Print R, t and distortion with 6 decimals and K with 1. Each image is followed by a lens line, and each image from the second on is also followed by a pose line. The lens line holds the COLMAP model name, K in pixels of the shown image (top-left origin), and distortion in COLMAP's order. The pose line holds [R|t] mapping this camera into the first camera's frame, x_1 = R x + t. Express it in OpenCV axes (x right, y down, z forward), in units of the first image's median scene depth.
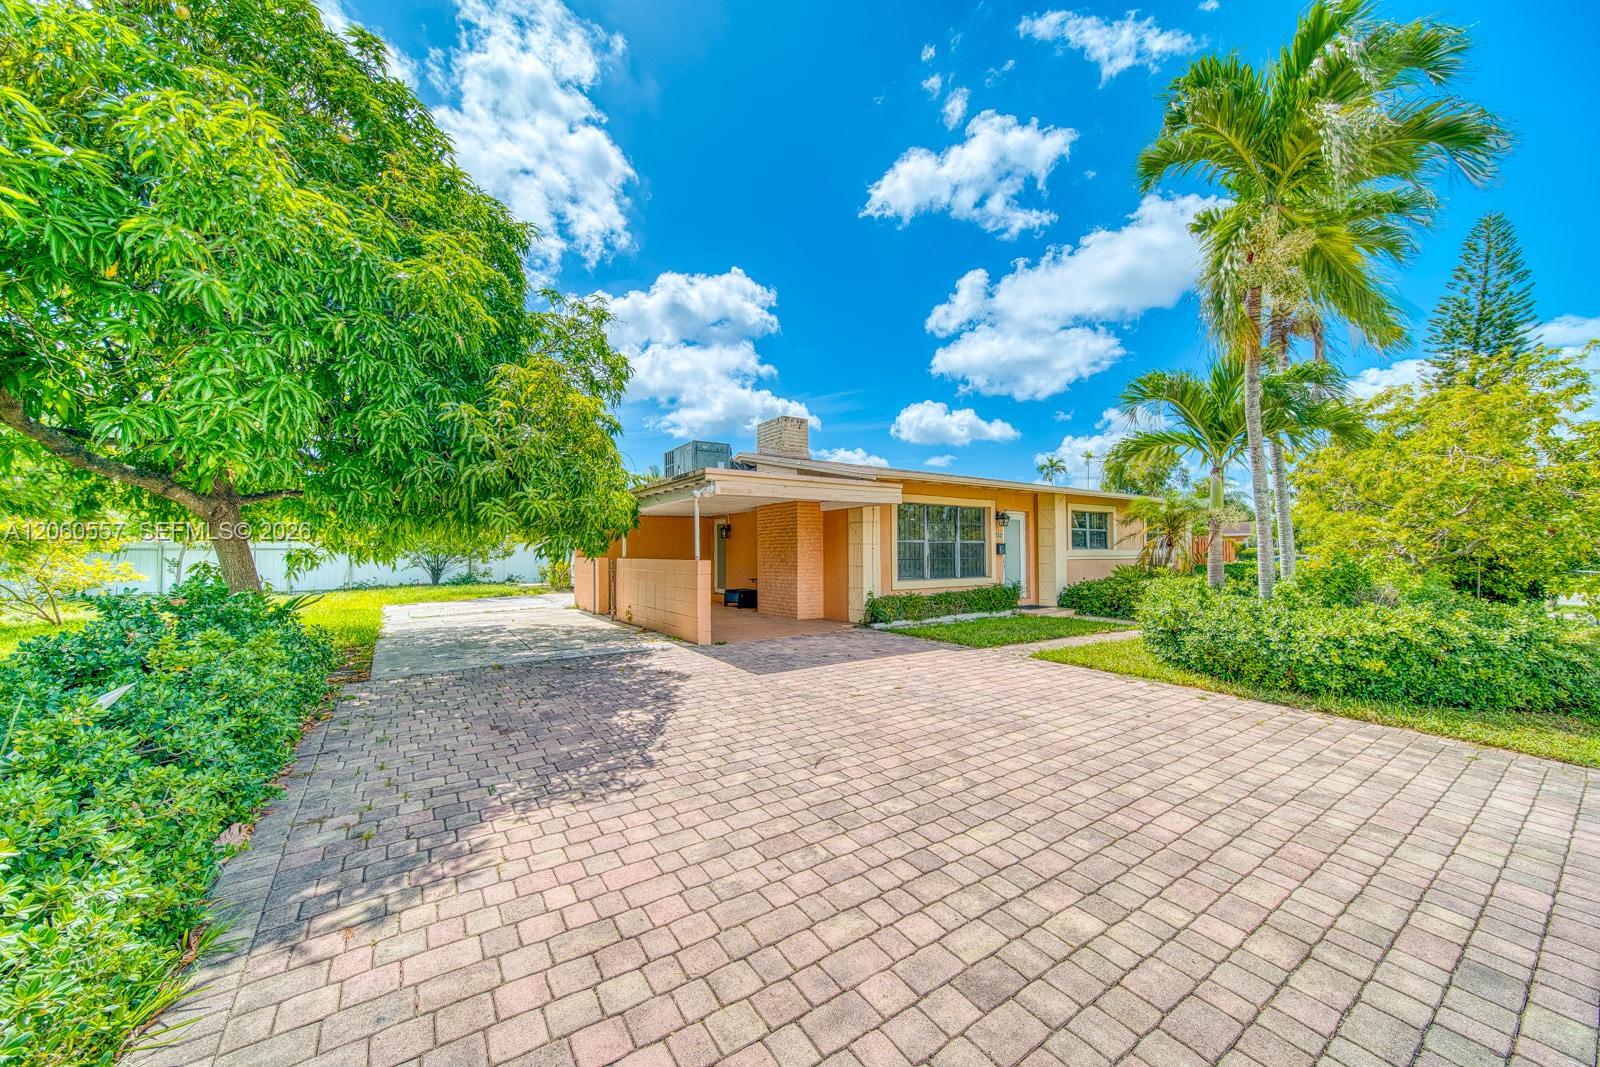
lens RADIAL K [[586.5, 0, 797.5], [0, 586.5, 541.4], [0, 0, 1]] dist [0.000825, 0.000064]
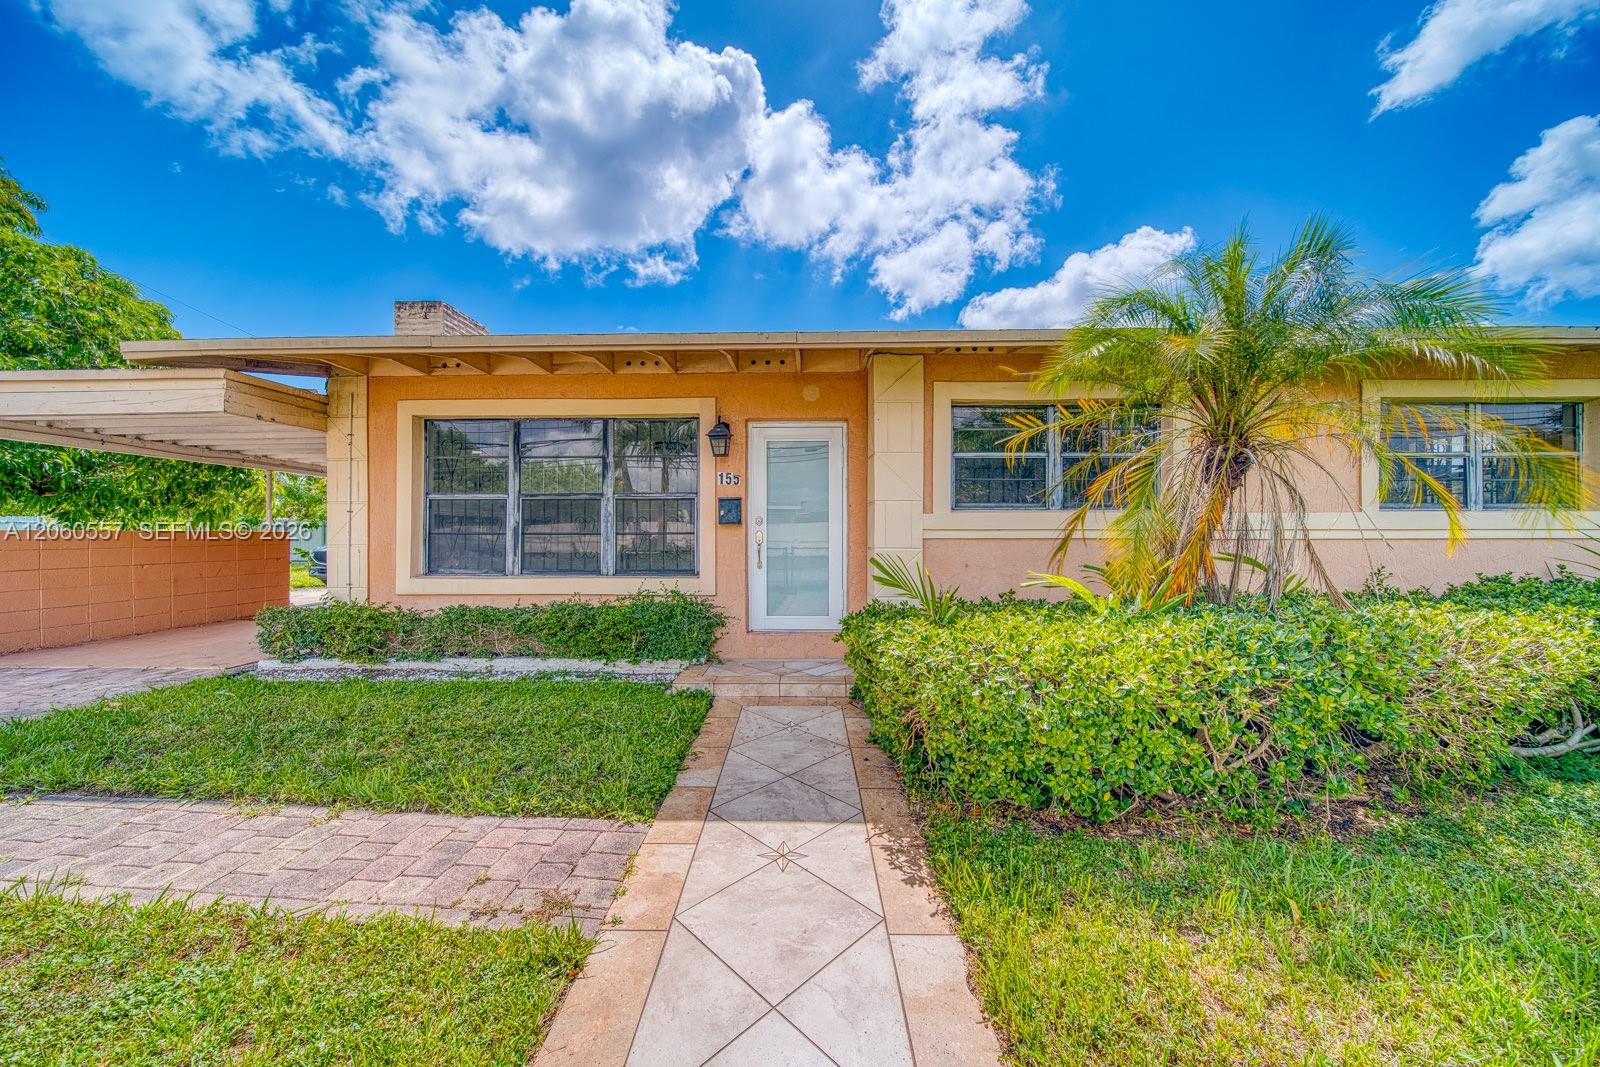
lens RADIAL K [[586.5, 0, 797.5], [0, 586.5, 541.4], [0, 0, 1]] dist [0.000825, 0.000064]
pose [[0.804849, 0.001084, -0.593479, 0.537750], [0.001356, 0.999992, 0.003666, 0.027842], [0.593478, -0.003756, 0.804841, 0.587870]]
